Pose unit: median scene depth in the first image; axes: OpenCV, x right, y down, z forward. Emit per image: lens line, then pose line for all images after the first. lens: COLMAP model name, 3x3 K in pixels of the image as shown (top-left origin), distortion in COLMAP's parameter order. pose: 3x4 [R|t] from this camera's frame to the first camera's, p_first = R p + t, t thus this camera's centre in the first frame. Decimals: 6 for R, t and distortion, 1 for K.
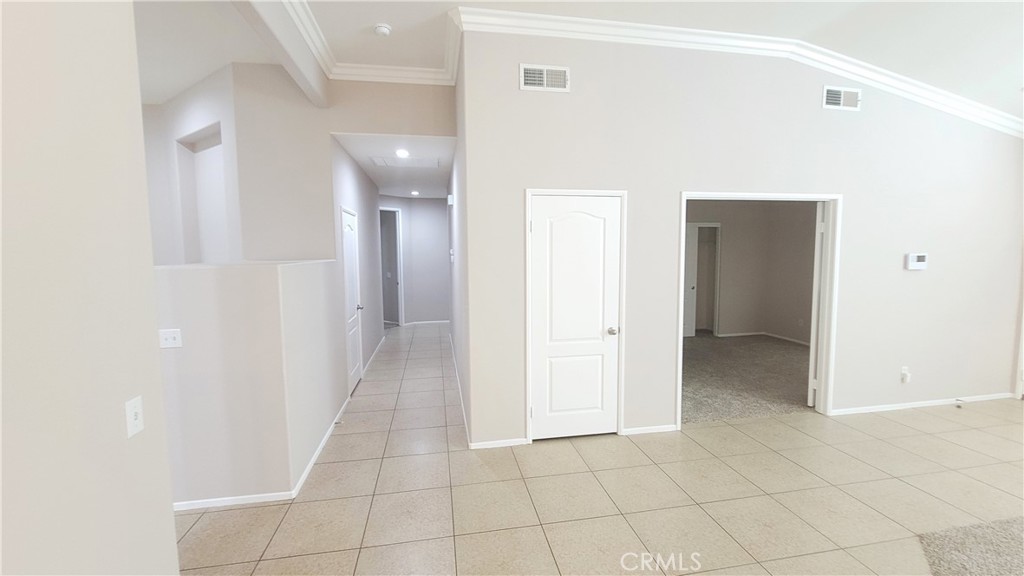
lens RADIAL K [[421.2, 0, 513.0], [0, 421.2, 284.9], [0, 0, 1]] dist [0.000301, -0.001242]
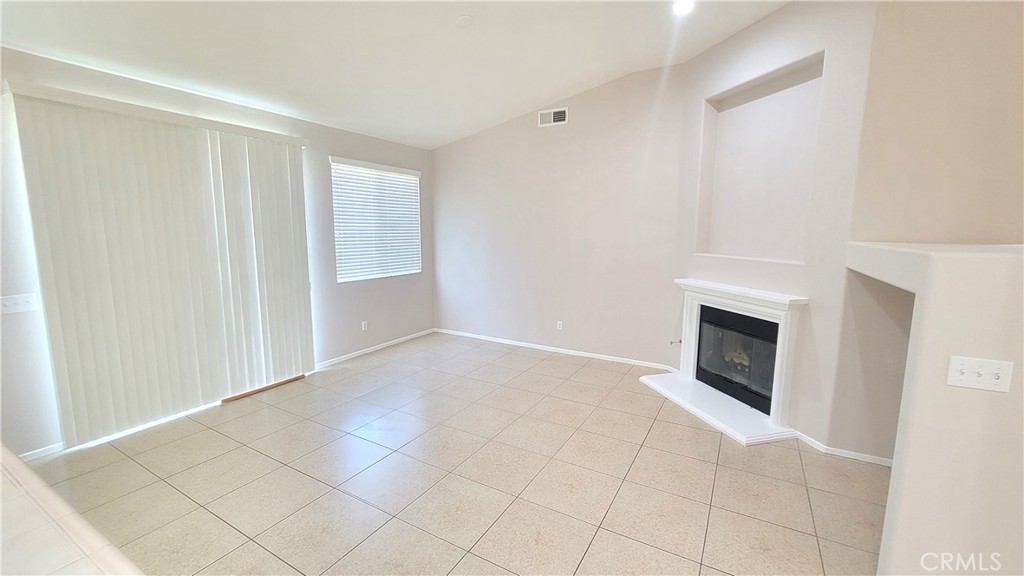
lens RADIAL K [[421.2, 0, 511.7], [0, 421.2, 291.7], [0, 0, 1]] dist [0.000301, -0.001242]
pose [[0.764412, 0.108230, -0.635579, -0.583775], [-0.068899, 0.993877, 0.086378, 0.004239], [0.641036, -0.022238, 0.767189, 0.080473]]
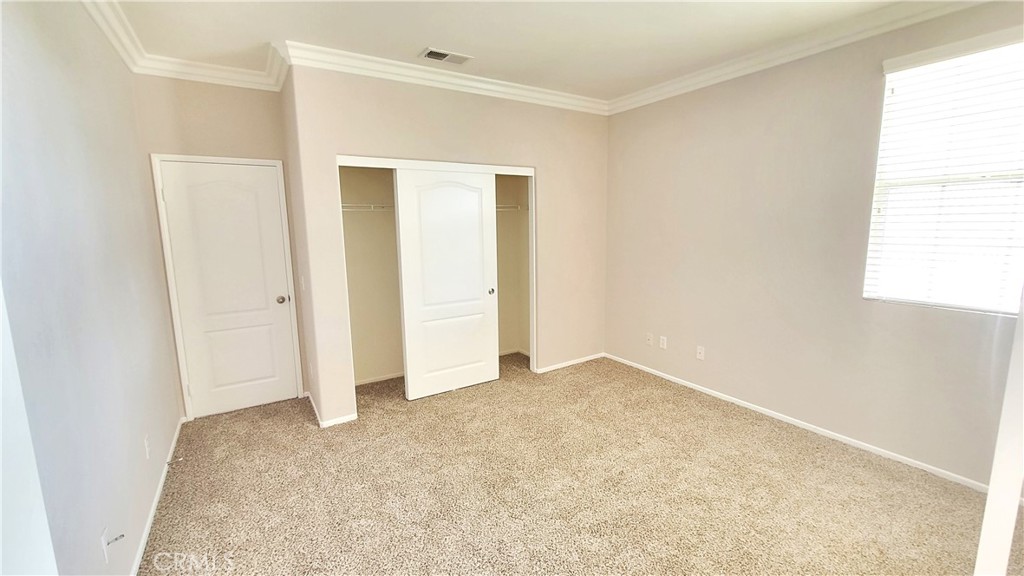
lens RADIAL K [[421.2, 0, 509.2], [0, 421.2, 285.8], [0, 0, 1]] dist [0.000301, -0.001242]
pose [[0.928660, -0.063875, 0.365392, 0.465670], [0.039952, 0.996555, 0.072670, -0.068440], [-0.368775, -0.052888, 0.928013, 0.912036]]
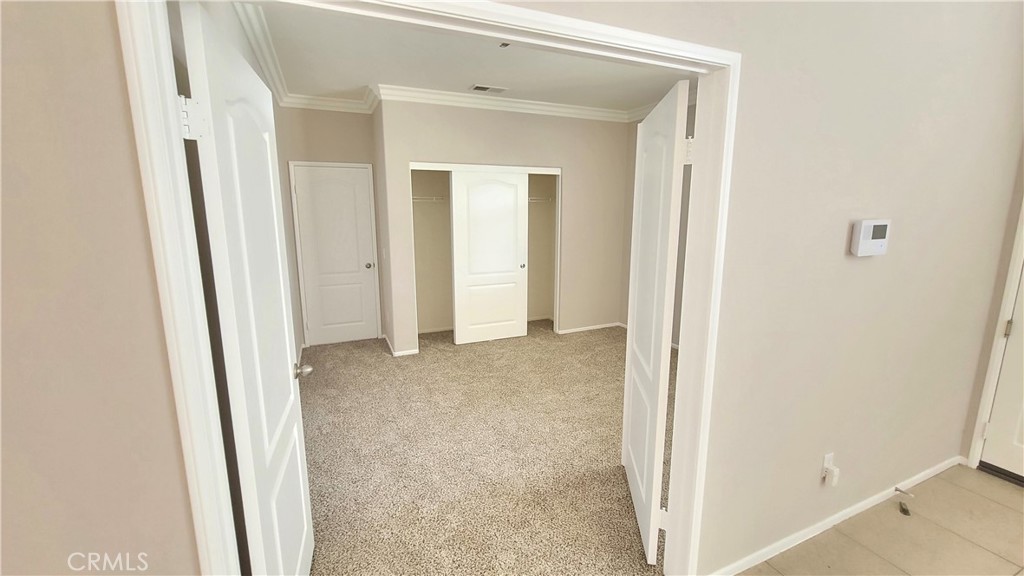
lens RADIAL K [[421.2, 0, 509.4], [0, 421.2, 287.3], [0, 0, 1]] dist [0.000301, -0.001242]
pose [[0.975070, -0.035499, 0.219040, 0.470551], [0.012897, 0.994518, 0.103766, -0.053798], [-0.221523, -0.098354, 0.970182, 0.629110]]
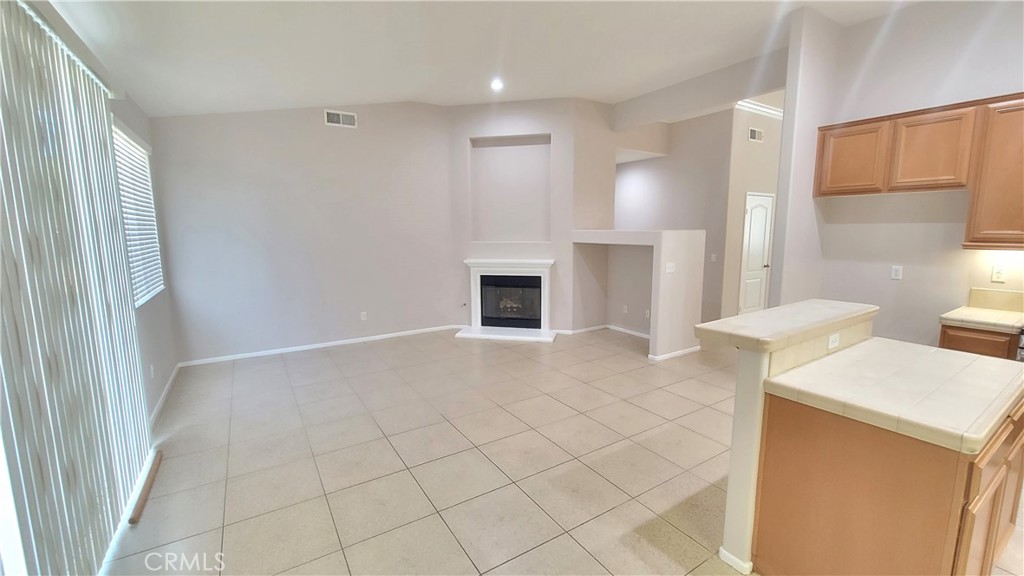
lens RADIAL K [[421.2, 0, 515.7], [0, 421.2, 288.2], [0, 0, 1]] dist [0.000301, -0.001242]
pose [[0.920934, -0.051728, 0.386271, -1.355021], [0.030790, 0.997711, 0.060202, 0.050471], [-0.388501, -0.043549, 0.920419, -0.297510]]
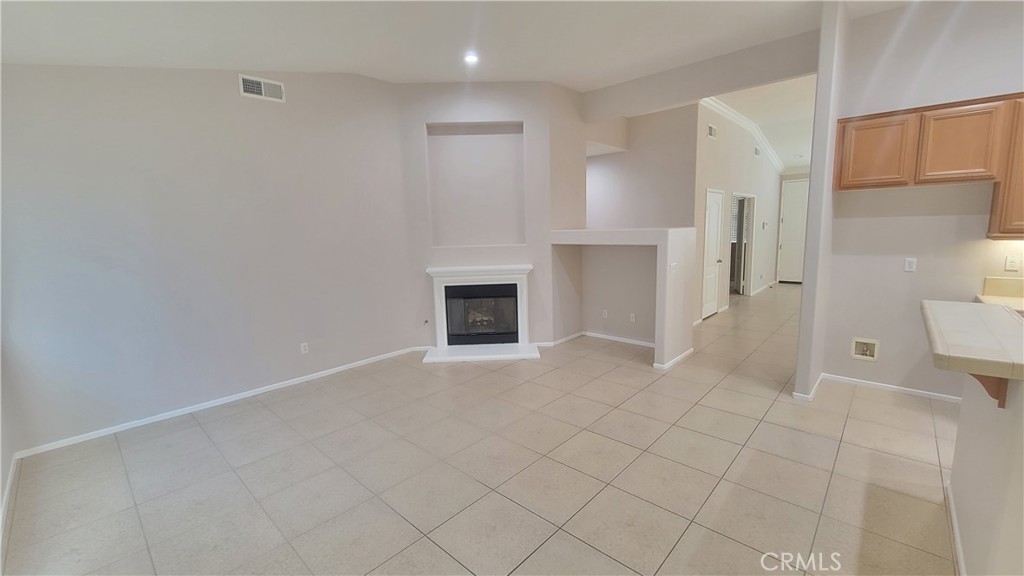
lens RADIAL K [[421.2, 0, 516.7], [0, 421.2, 285.9], [0, 0, 1]] dist [0.000301, -0.001242]
pose [[0.792946, -0.097548, 0.601433, -1.484476], [0.071826, 0.995184, 0.066714, 0.020706], [-0.605044, -0.009702, 0.796133, -0.006483]]
